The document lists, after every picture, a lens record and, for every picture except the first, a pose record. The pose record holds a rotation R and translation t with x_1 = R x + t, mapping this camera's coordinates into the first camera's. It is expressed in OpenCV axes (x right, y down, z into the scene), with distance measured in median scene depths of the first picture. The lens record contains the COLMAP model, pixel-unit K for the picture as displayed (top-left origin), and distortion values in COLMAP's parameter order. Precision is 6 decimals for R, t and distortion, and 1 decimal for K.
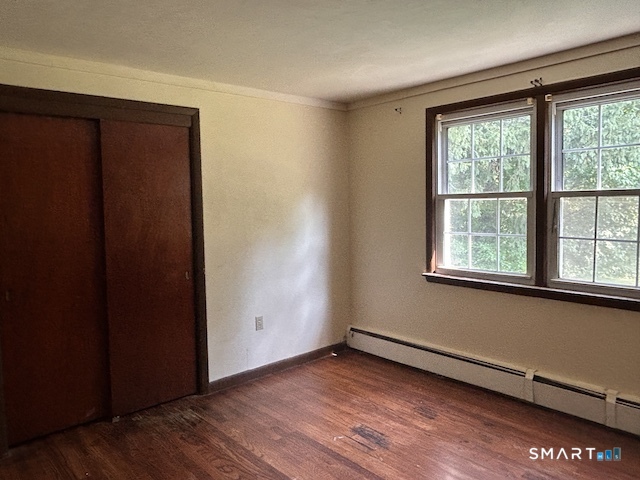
lens RADIAL K [[471.6, 0, 321.3], [0, 471.6, 239.4], [0, 0, 1]] dist [0.000996, -0.006662]
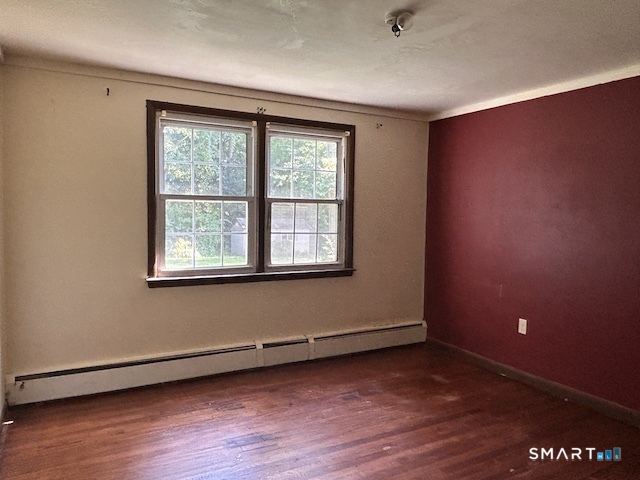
lens RADIAL K [[471.6, 0, 323.4], [0, 471.6, 237.4], [0, 0, 1]] dist [0.000996, -0.006662]
pose [[0.213793, -0.039139, 0.976095, -0.679798], [0.052008, 0.998236, 0.028636, -0.020137], [-0.975494, 0.044642, 0.215452, 0.529115]]
